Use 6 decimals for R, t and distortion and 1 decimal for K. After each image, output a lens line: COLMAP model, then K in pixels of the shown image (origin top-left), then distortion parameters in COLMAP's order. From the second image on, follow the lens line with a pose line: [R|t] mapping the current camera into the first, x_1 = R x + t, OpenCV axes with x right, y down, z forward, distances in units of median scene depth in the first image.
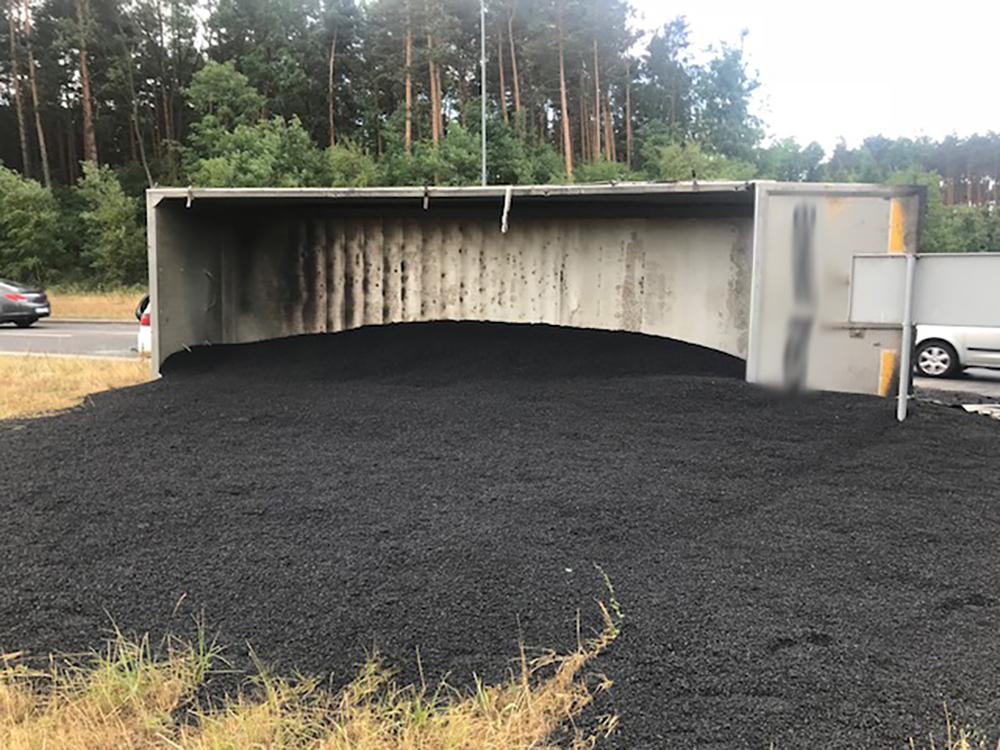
lens RADIAL K [[820.3, 0, 500.7], [0, 820.3, 374.8], [0, 0, 1]] dist [0.037749, -0.040373]
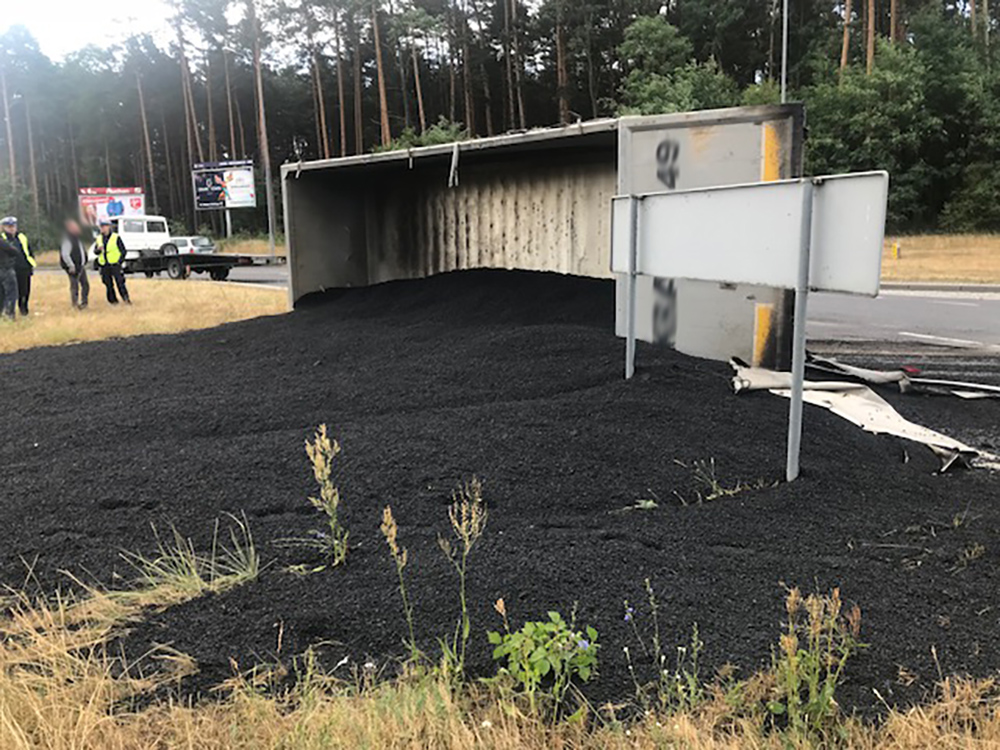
lens RADIAL K [[820.3, 0, 497.2], [0, 820.3, 373.0], [0, 0, 1]] dist [0.037749, -0.040373]
pose [[0.817318, 0.075344, -0.571239, 0.576445], [-0.039690, 0.996421, 0.074637, -0.009509], [0.574818, -0.038330, 0.817383, 0.116661]]
